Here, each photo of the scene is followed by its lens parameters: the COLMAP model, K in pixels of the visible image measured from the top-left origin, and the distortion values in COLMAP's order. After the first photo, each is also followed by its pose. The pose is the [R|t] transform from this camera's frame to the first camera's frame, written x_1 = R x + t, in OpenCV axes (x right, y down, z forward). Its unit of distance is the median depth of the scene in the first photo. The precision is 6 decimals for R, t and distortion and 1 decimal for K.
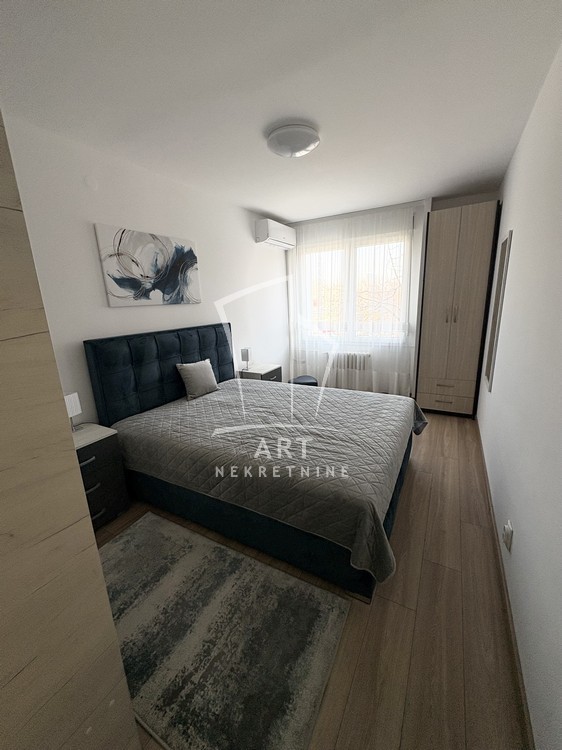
lens RADIAL K [[298.4, 0, 281.3], [0, 298.4, 376.3], [0, 0, 1]] dist [-0.004234, -0.000065]
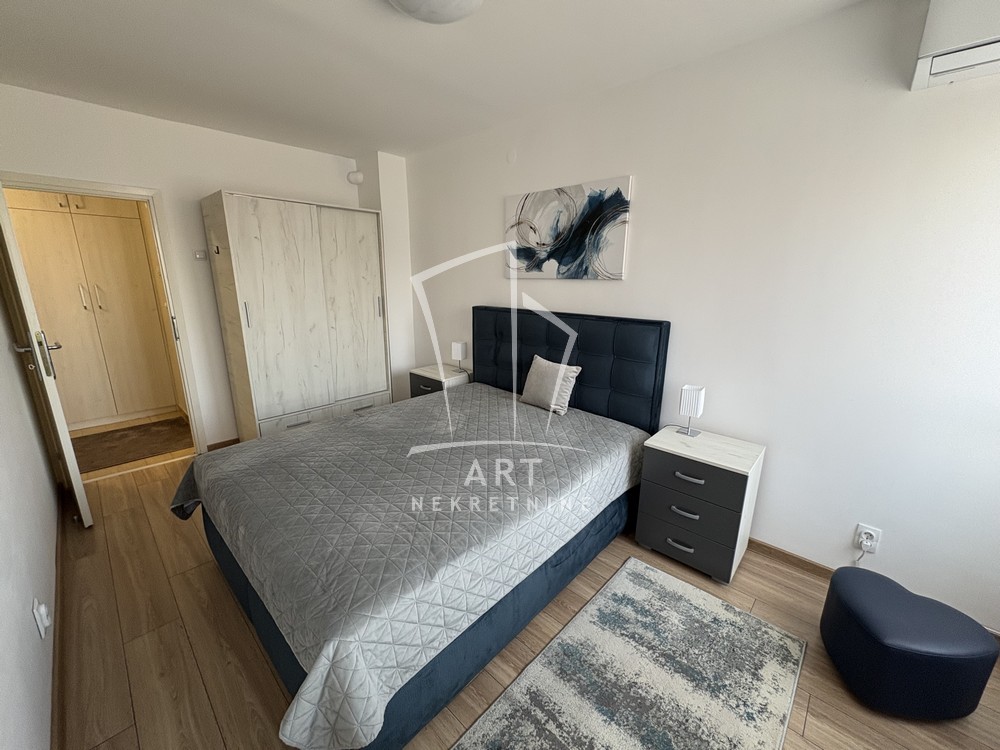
lens RADIAL K [[397.8, 0, 500.0], [0, 397.8, 372.8], [0, 0, 1]] dist [-0.004234, -0.000065]
pose [[-0.226784, 0.304811, -0.925018, 0.676405], [-0.211221, 0.911768, 0.352229, -0.353704], [0.950765, 0.275263, -0.142392, 1.083726]]
